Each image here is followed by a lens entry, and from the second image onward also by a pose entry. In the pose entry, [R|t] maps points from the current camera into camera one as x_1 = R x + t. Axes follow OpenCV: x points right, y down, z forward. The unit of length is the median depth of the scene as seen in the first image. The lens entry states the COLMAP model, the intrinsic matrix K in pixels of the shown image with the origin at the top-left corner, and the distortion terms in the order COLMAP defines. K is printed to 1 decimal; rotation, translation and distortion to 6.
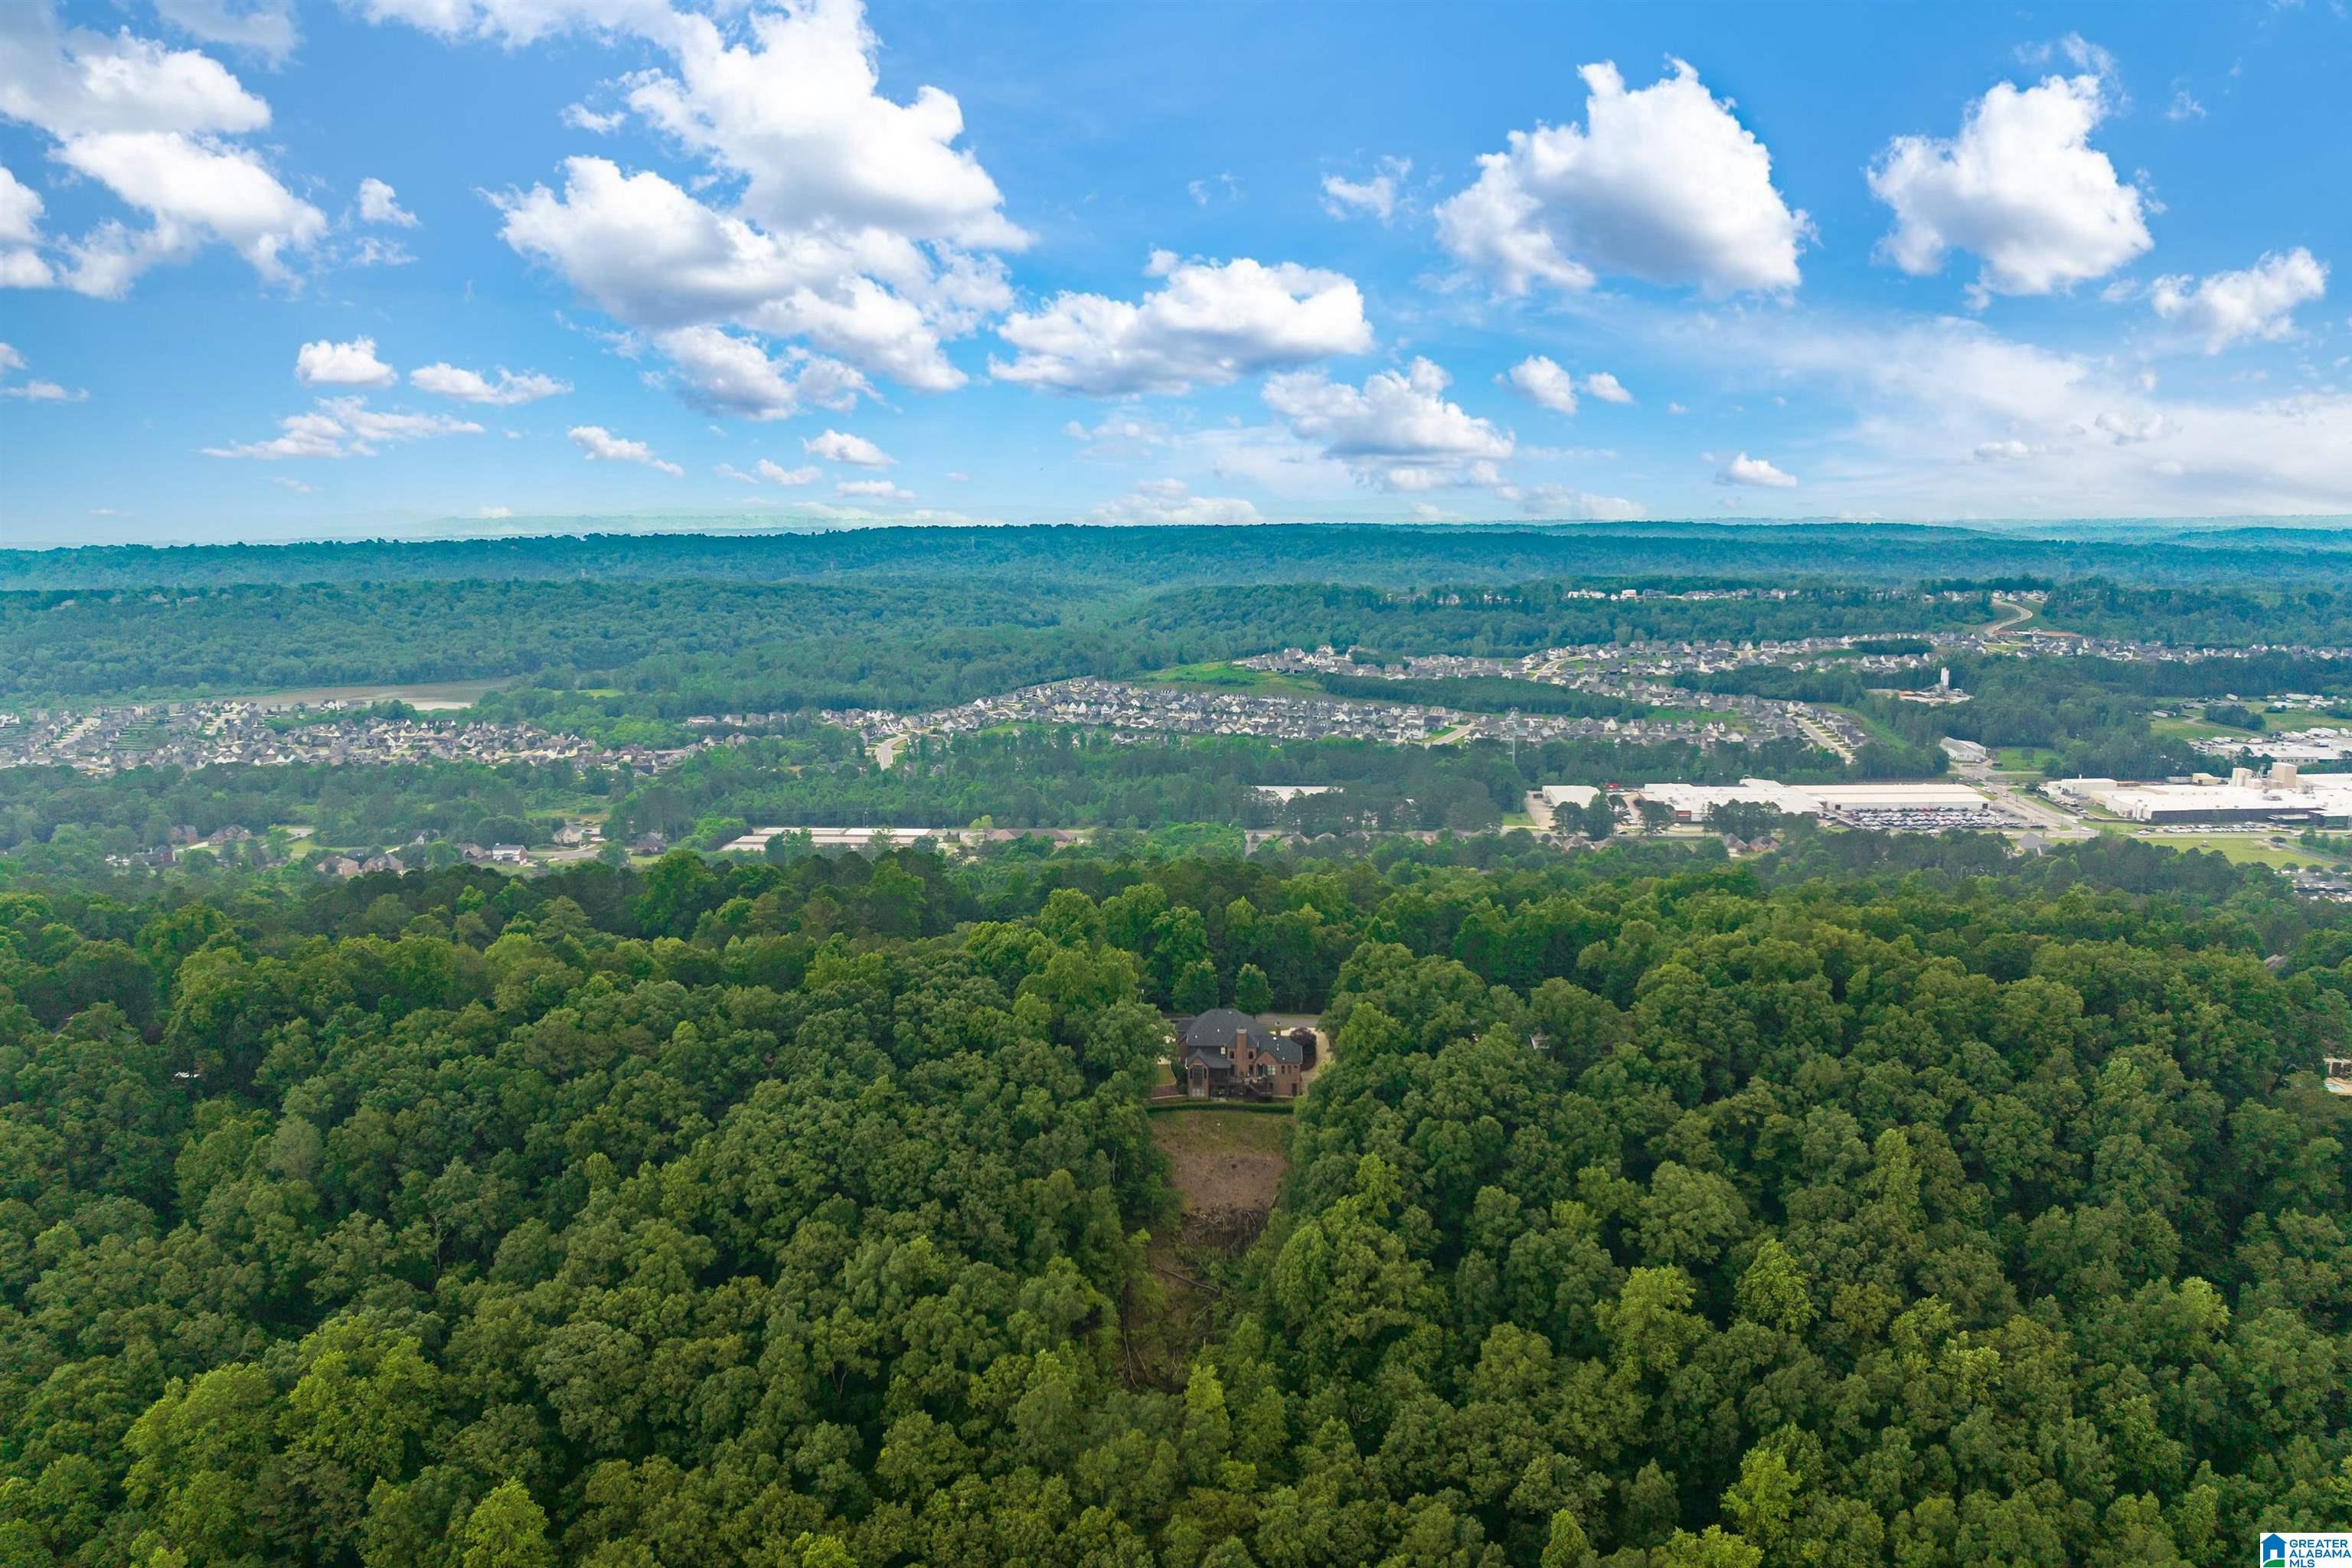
lens RADIAL K [[1629.9, 0, 1176.0], [0, 1629.9, 784.0], [0, 0, 1]] dist [-0.005220, -0.059989]
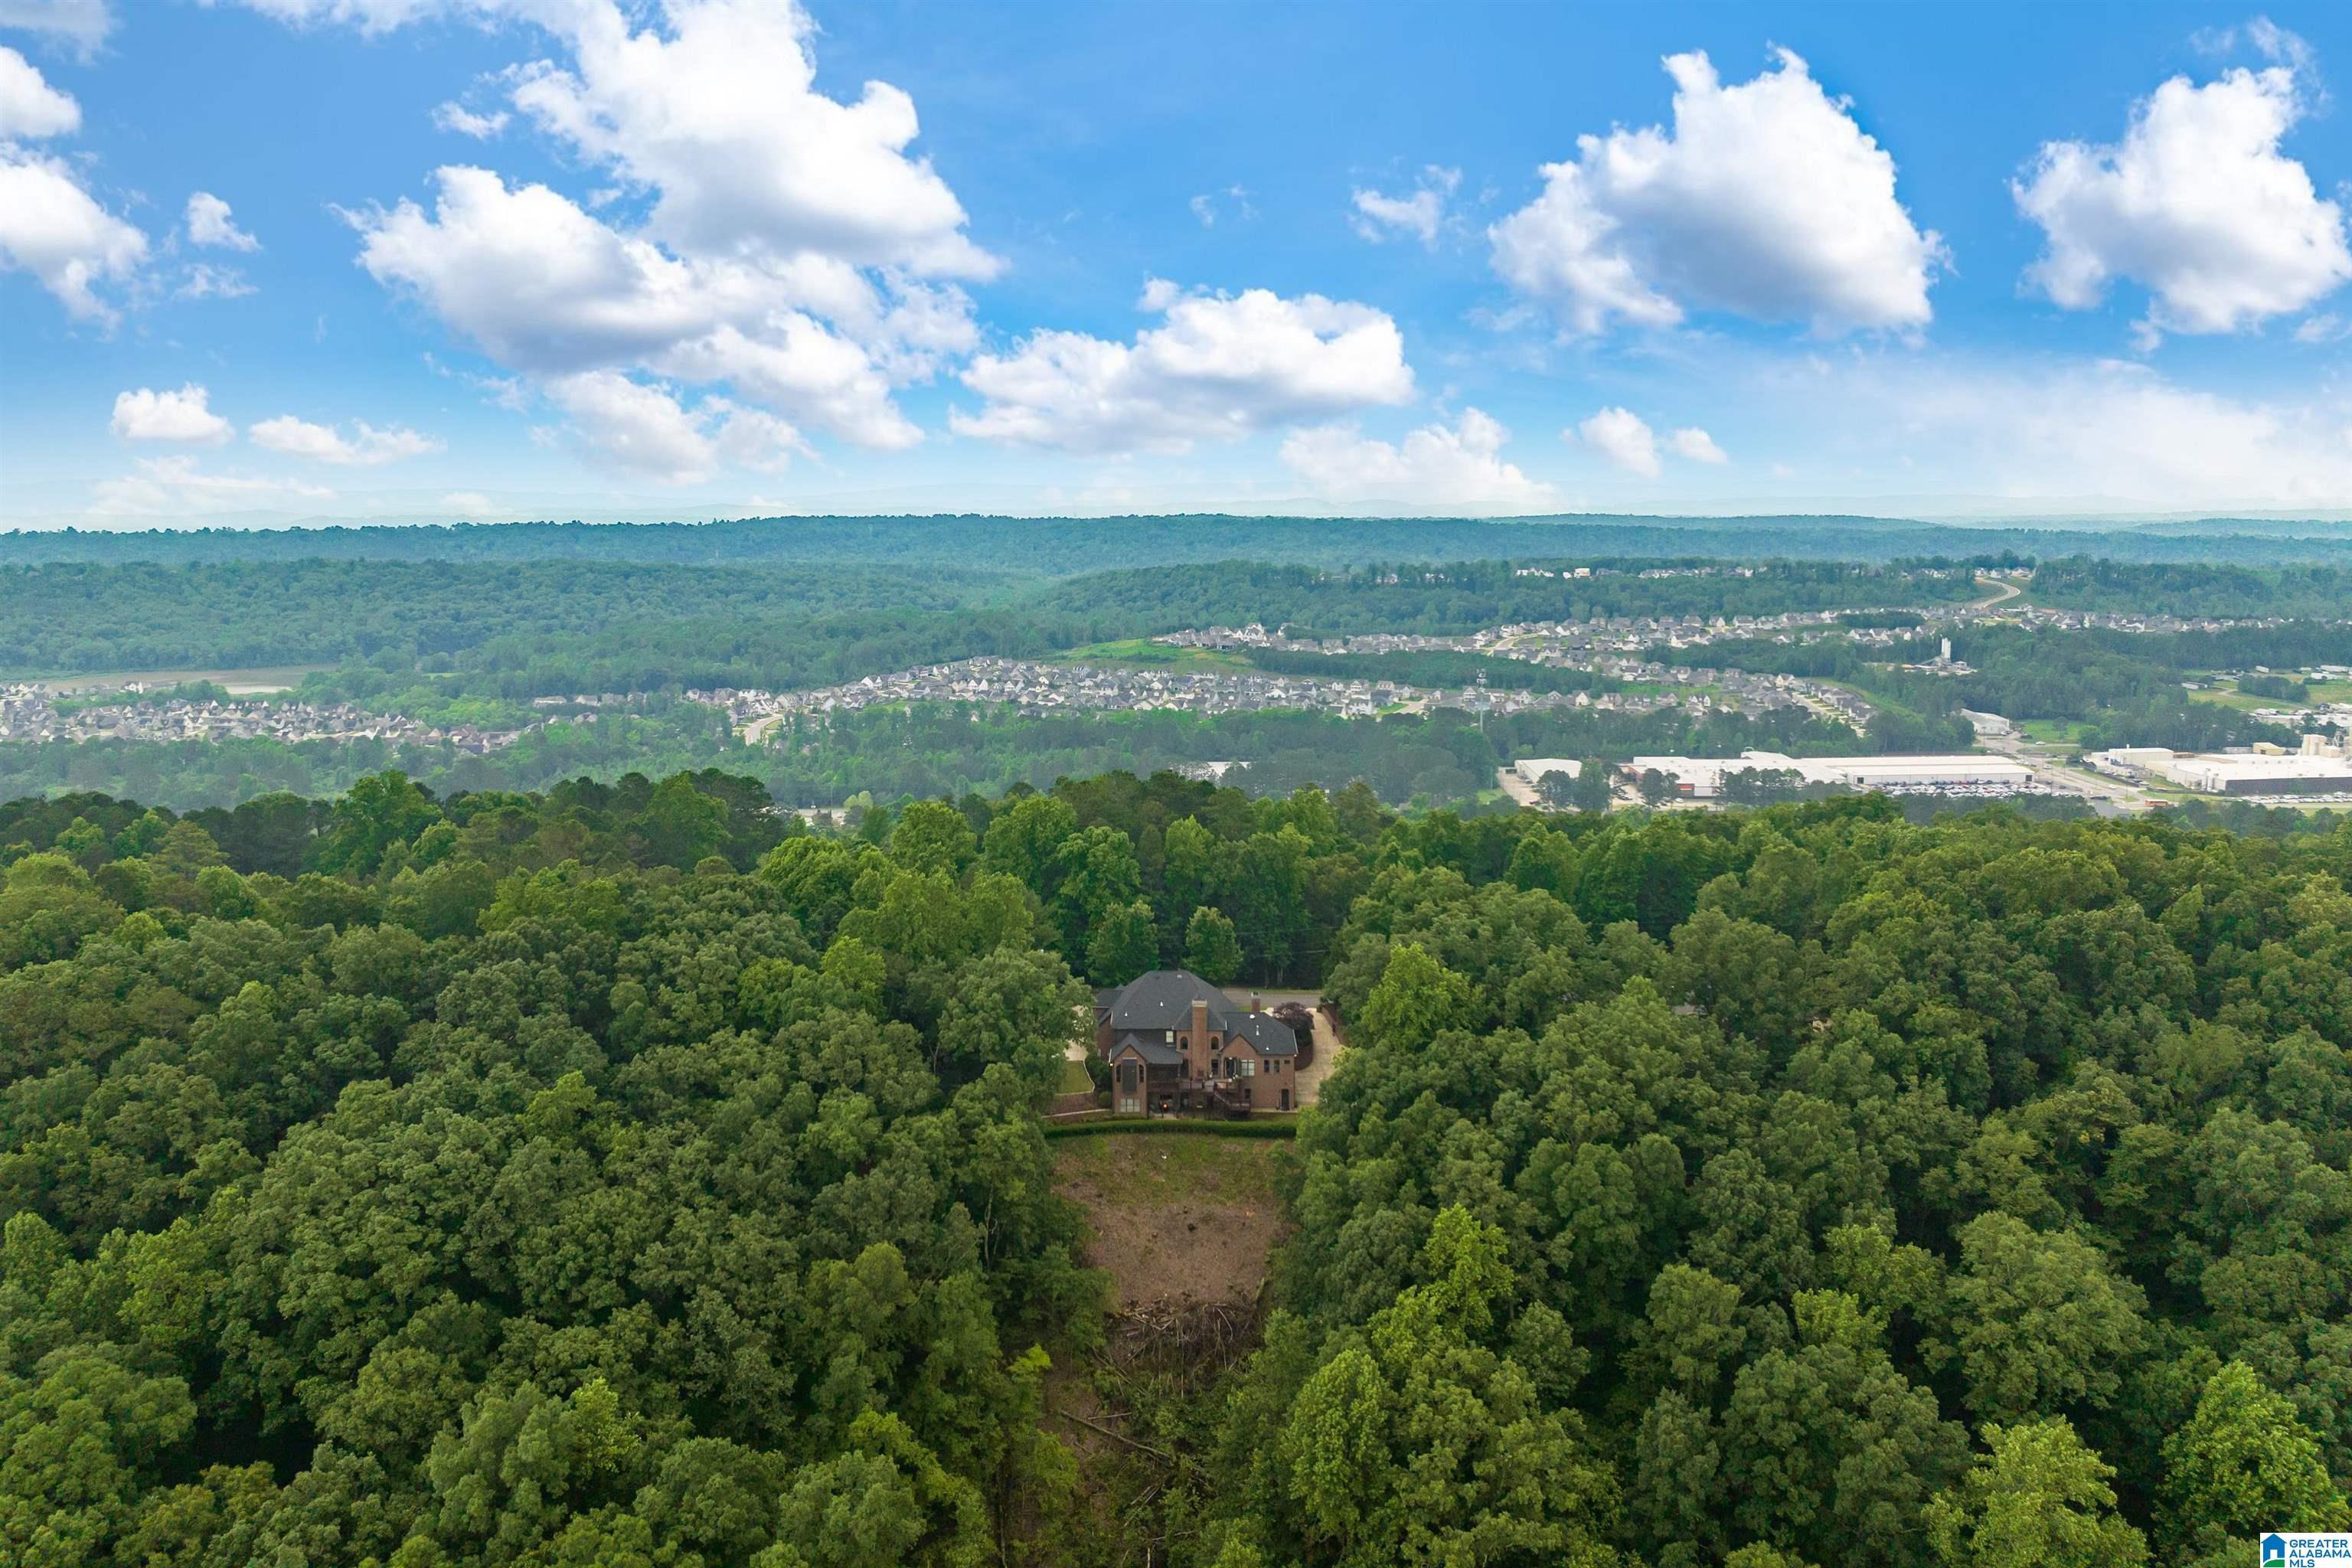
lens RADIAL K [[1653.1, 0, 1133.9], [0, 1653.1, 703.0], [0, 0, 1]] dist [-0.022239, -0.018735]
pose [[0.999624, -0.001569, 0.027360, -0.001757], [0.003389, 0.997773, -0.066615, 0.079610], [-0.027194, 0.066683, 0.997404, 0.369030]]
